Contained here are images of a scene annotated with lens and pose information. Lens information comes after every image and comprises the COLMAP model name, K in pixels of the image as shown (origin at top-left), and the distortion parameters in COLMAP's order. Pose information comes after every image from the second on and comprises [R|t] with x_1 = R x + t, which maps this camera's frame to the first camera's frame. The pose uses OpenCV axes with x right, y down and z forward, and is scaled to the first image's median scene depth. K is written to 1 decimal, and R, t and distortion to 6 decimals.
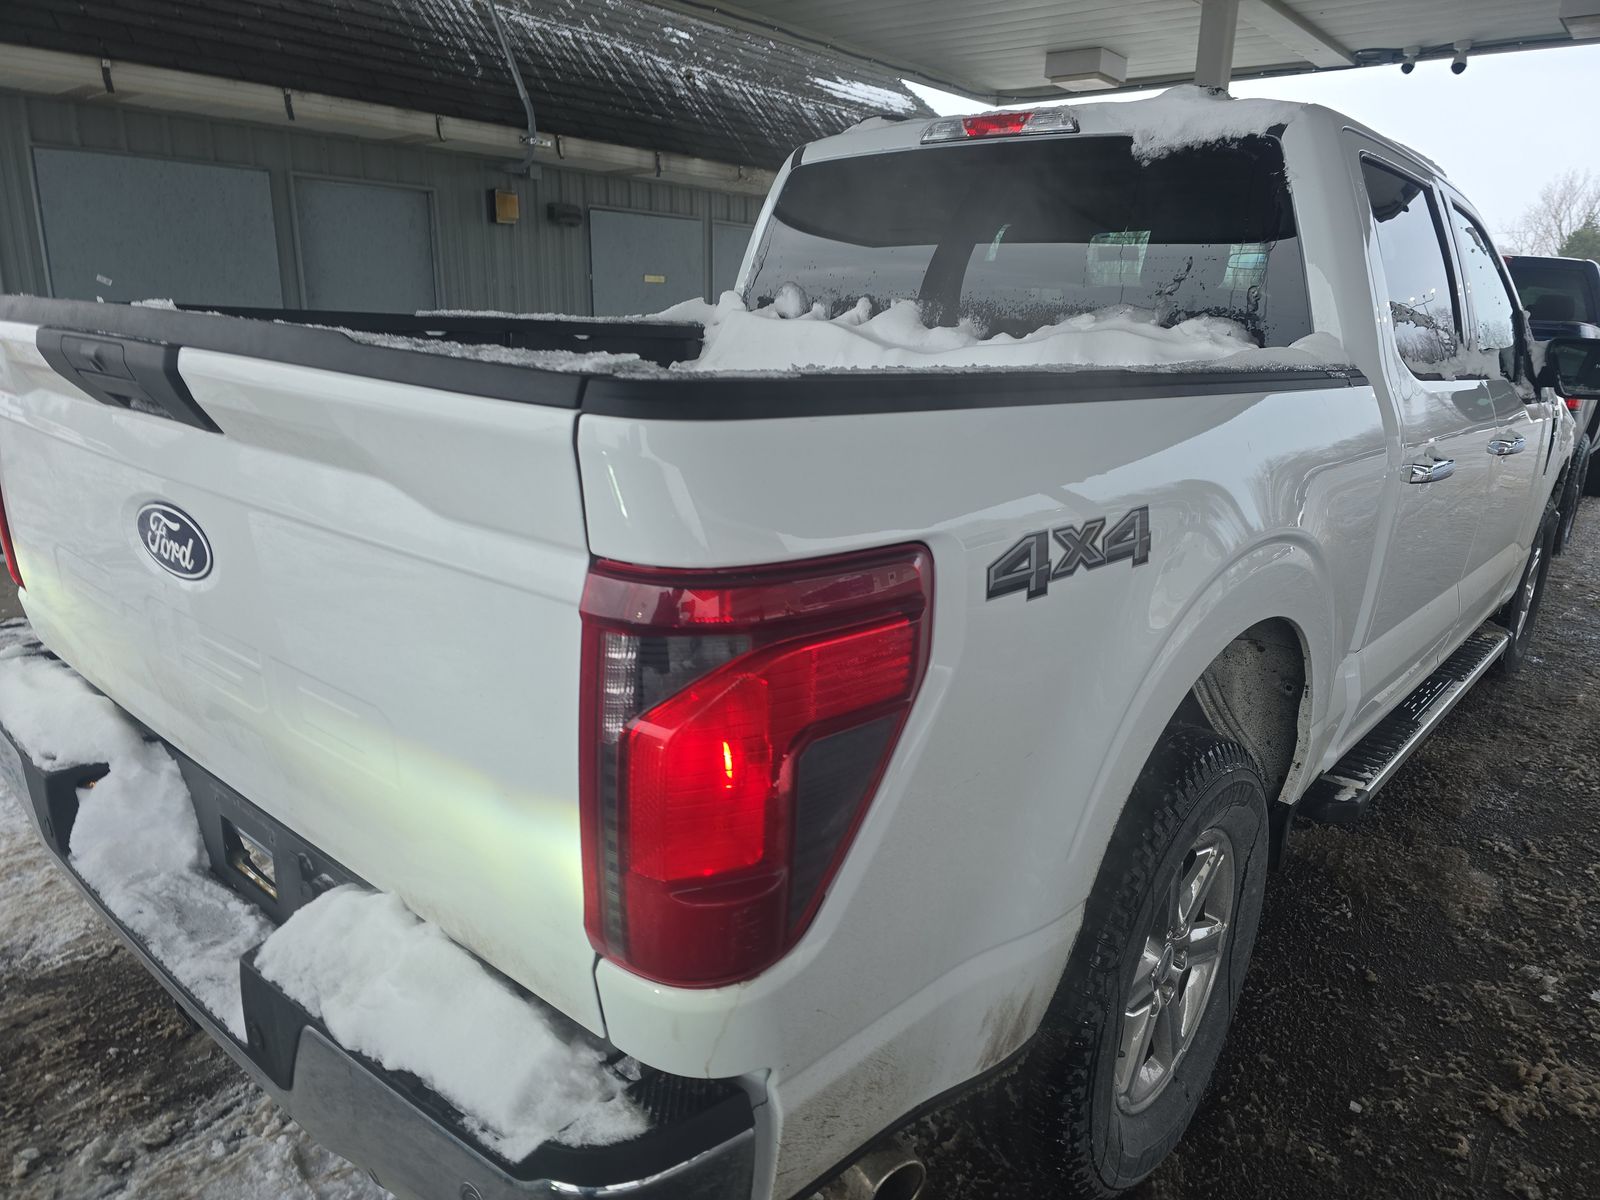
lens RADIAL K [[1074.5, 0, 810.9], [0, 1074.5, 595.2], [0, 0, 1]] dist [0.055157, -0.052035]
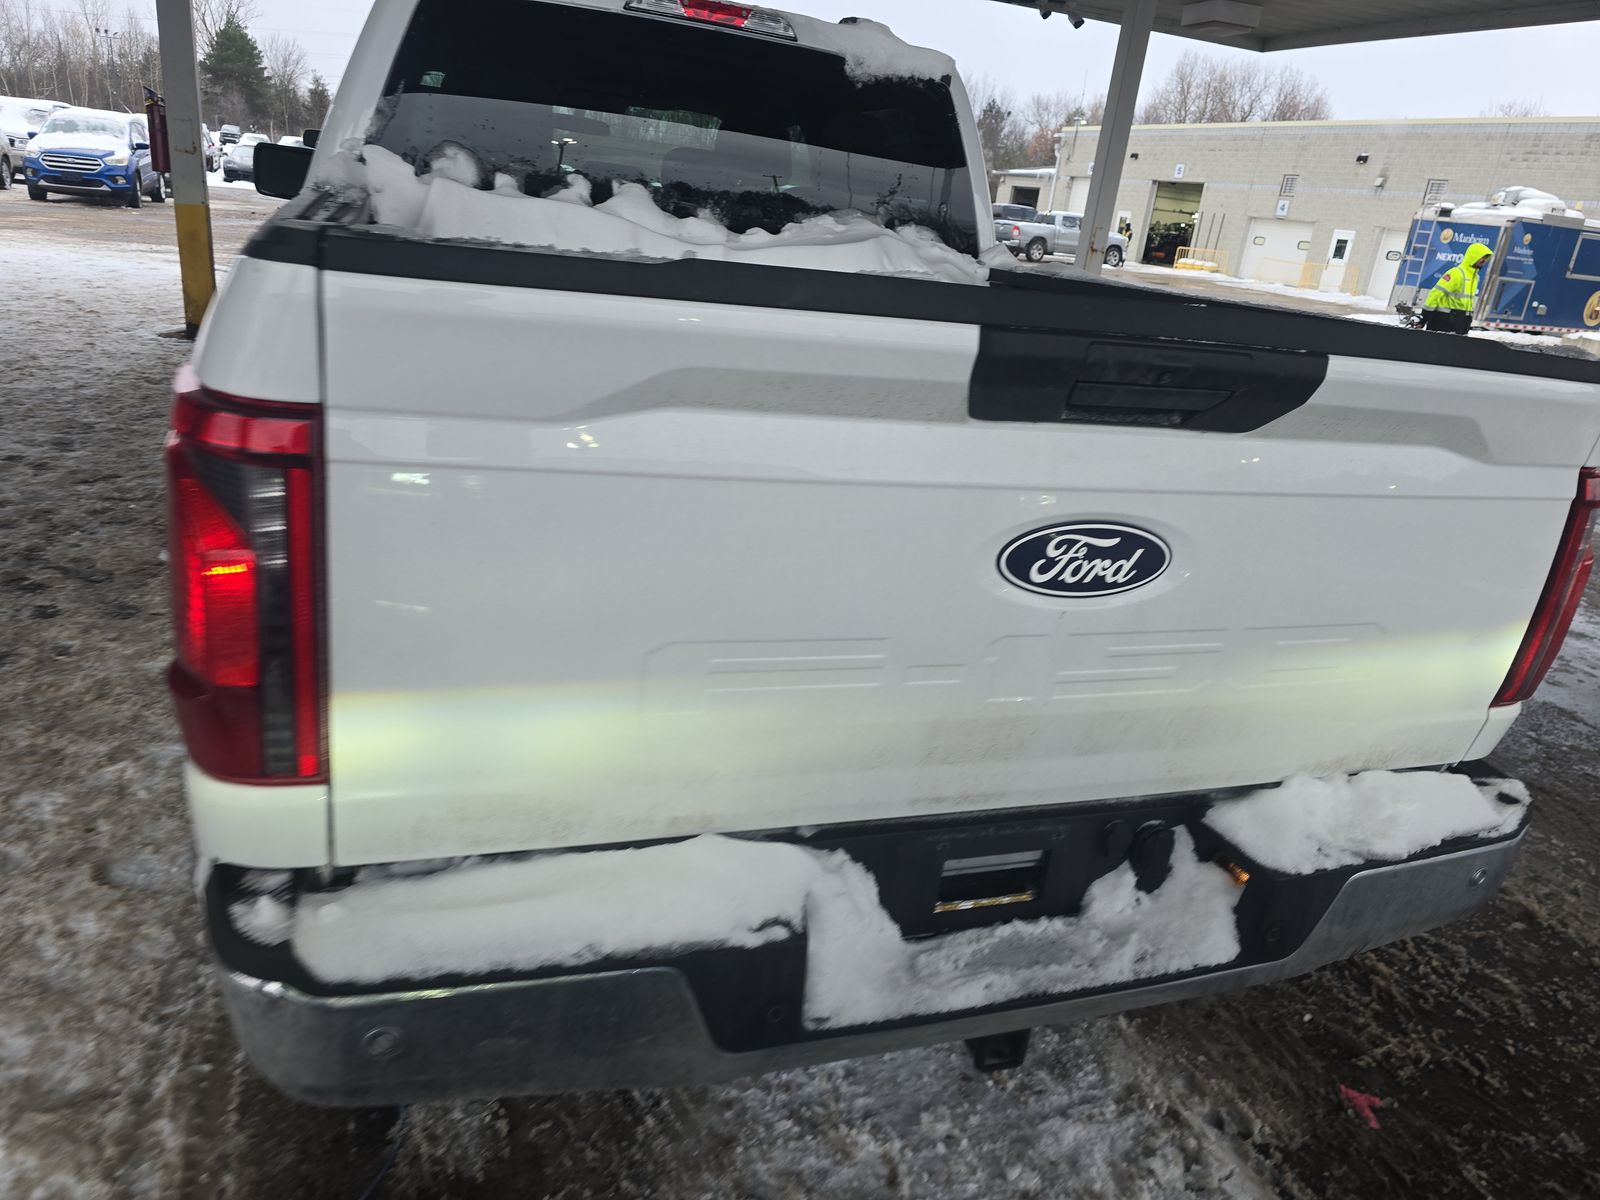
lens RADIAL K [[1074.5, 0, 785.7], [0, 1074.5, 593.7], [0, 0, 1]] dist [0.055157, -0.052035]
pose [[0.489511, -0.282451, 0.824985, -0.911829], [0.135639, 0.959235, 0.247933, -0.175765], [-0.861383, -0.009466, 0.507868, 0.478962]]
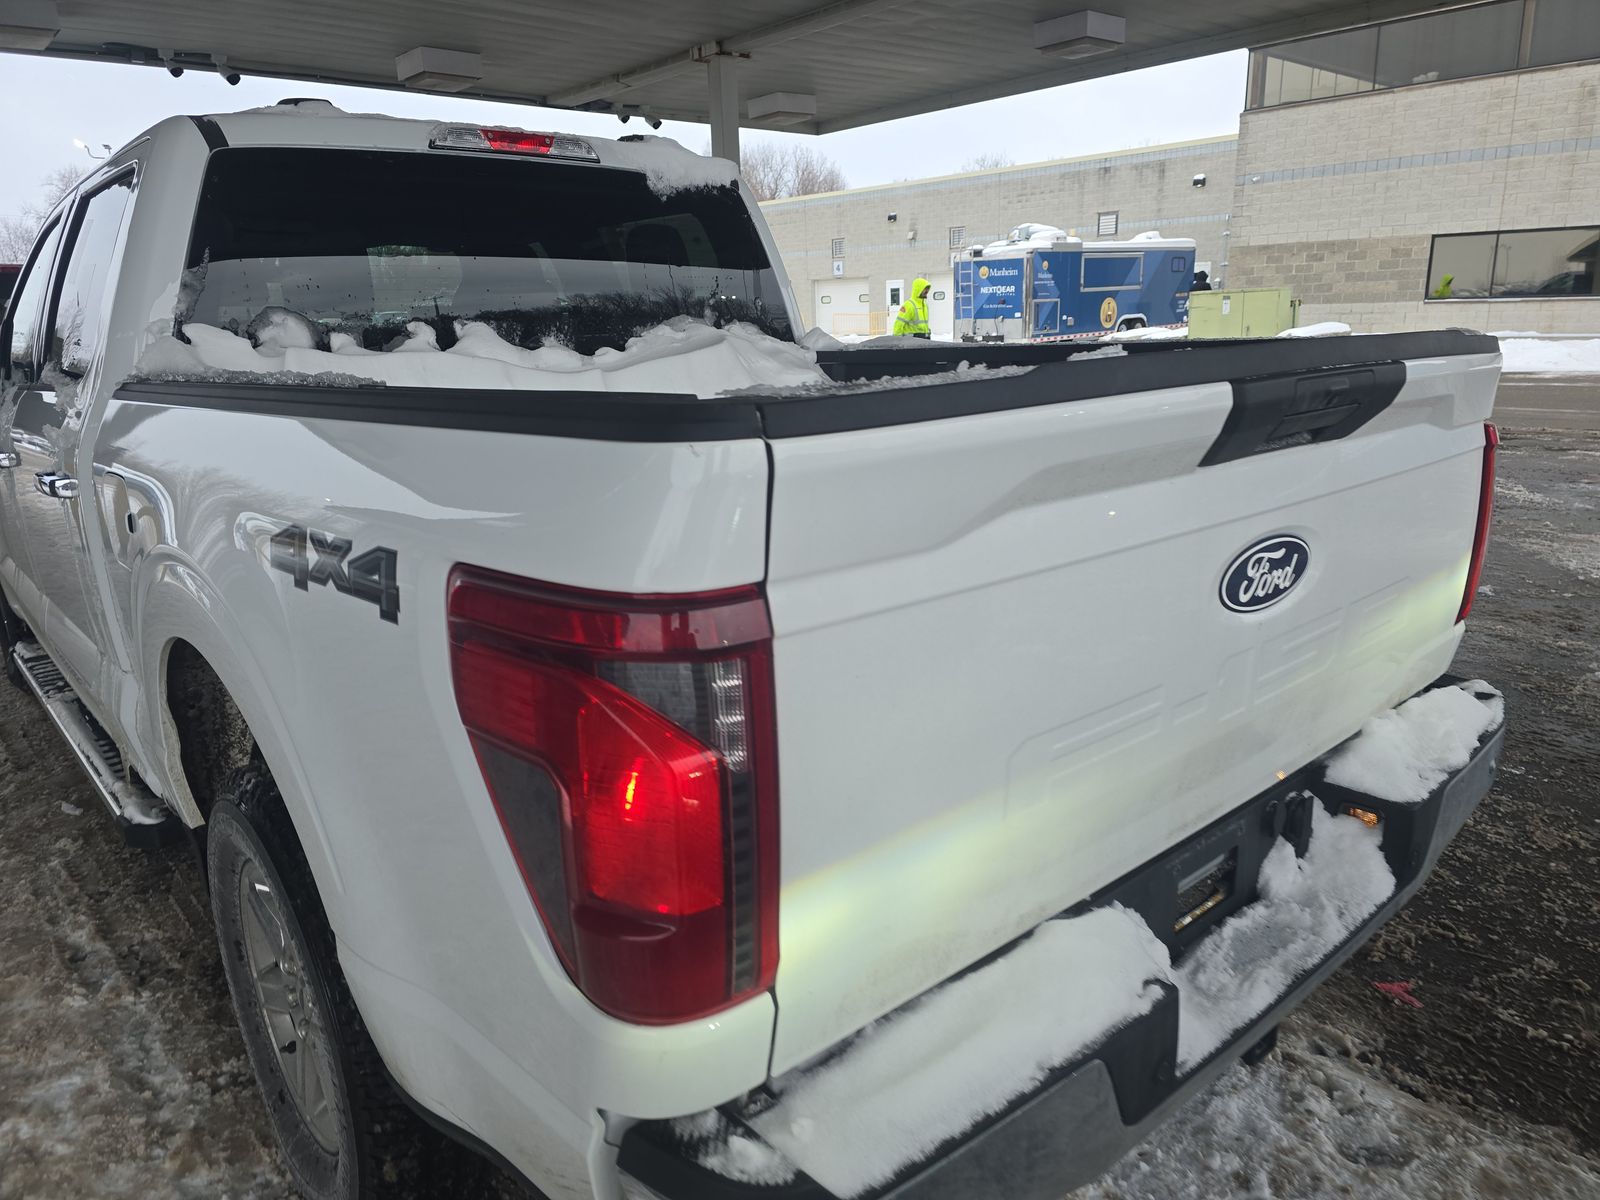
lens RADIAL K [[1074.5, 0, 796.2], [0, 1074.5, 607.8], [0, 0, 1]] dist [0.055157, -0.052035]
pose [[0.134142, -0.301787, 0.943891, -1.002689], [0.292964, 0.922001, 0.253154, -0.252630], [-0.946667, 0.242568, 0.212092, 0.758578]]
